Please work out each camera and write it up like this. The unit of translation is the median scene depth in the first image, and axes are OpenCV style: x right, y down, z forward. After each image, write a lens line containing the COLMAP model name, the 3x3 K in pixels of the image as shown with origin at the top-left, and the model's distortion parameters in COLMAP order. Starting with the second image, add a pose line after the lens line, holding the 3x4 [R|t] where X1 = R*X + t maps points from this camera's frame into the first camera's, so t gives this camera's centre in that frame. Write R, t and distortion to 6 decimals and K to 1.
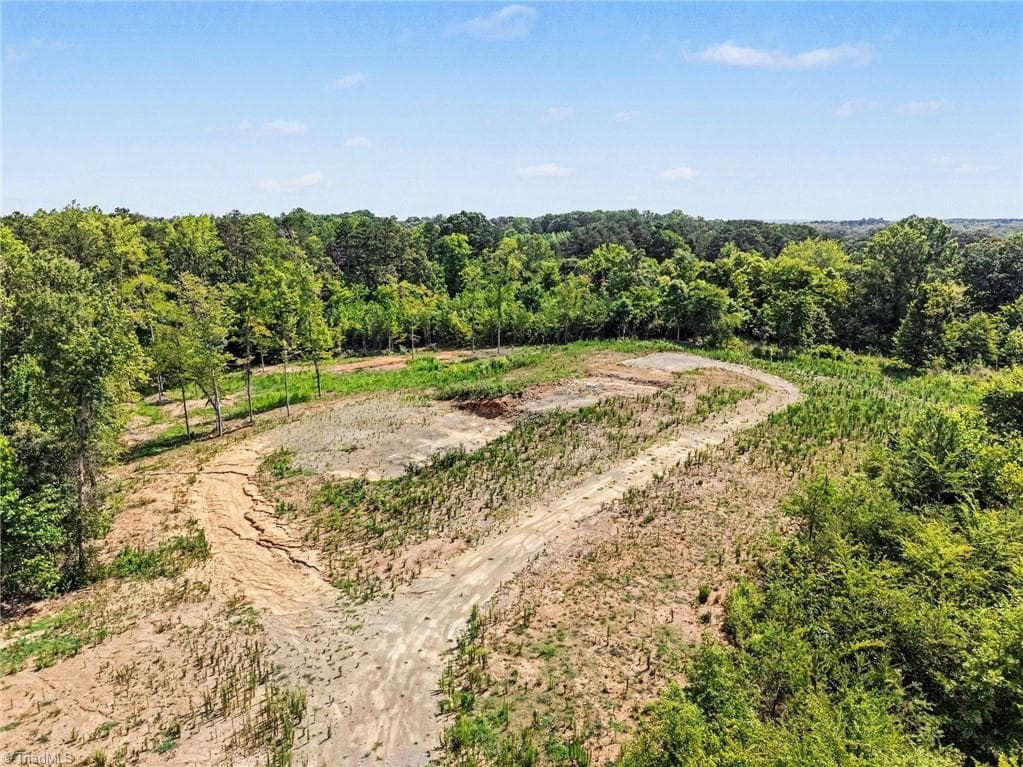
lens RADIAL K [[689.6, 0, 519.2], [0, 689.6, 376.4], [0, 0, 1]] dist [0.019113, -0.028953]
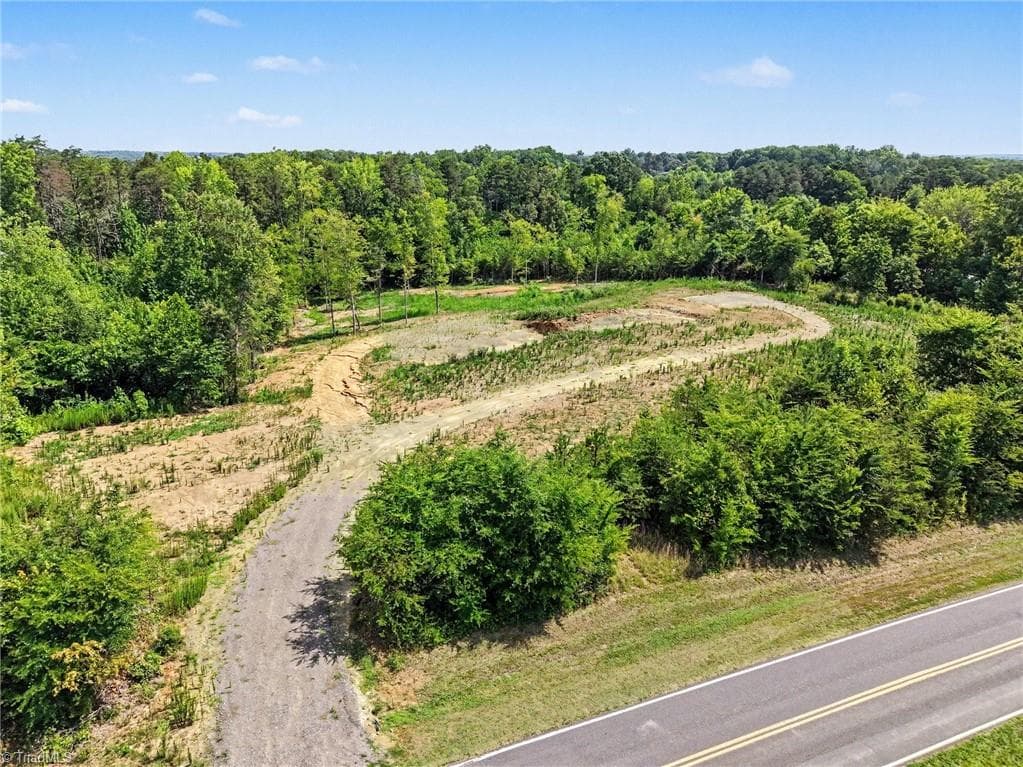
lens RADIAL K [[689.6, 0, 506.6], [0, 689.6, 394.0], [0, 0, 1]] dist [0.019113, -0.028953]
pose [[0.958778, 0.094134, -0.268112, 0.163271], [-0.063799, 0.990757, 0.119708, 0.016094], [0.276902, -0.097668, 0.955922, -0.150959]]
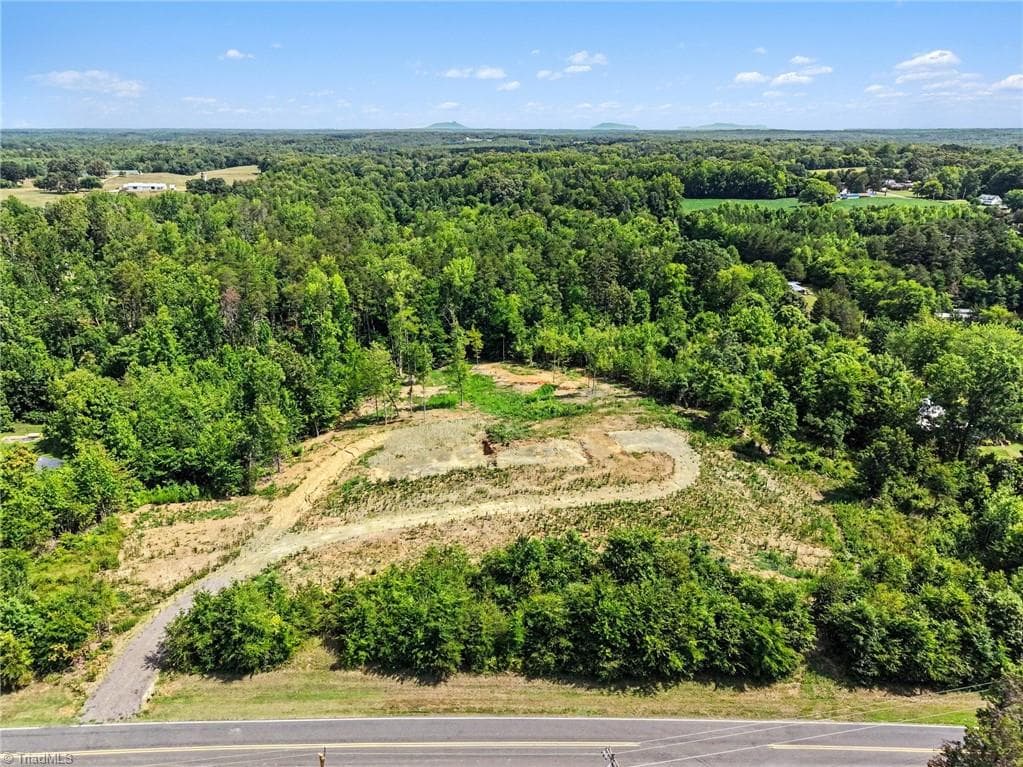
lens RADIAL K [[689.6, 0, 514.6], [0, 689.6, 381.5], [0, 0, 1]] dist [0.019113, -0.028953]
pose [[0.801836, 0.209372, -0.559663, 0.684547], [-0.132700, 0.975610, 0.174859, -0.313164], [0.582624, -0.065941, 0.810063, -0.252801]]
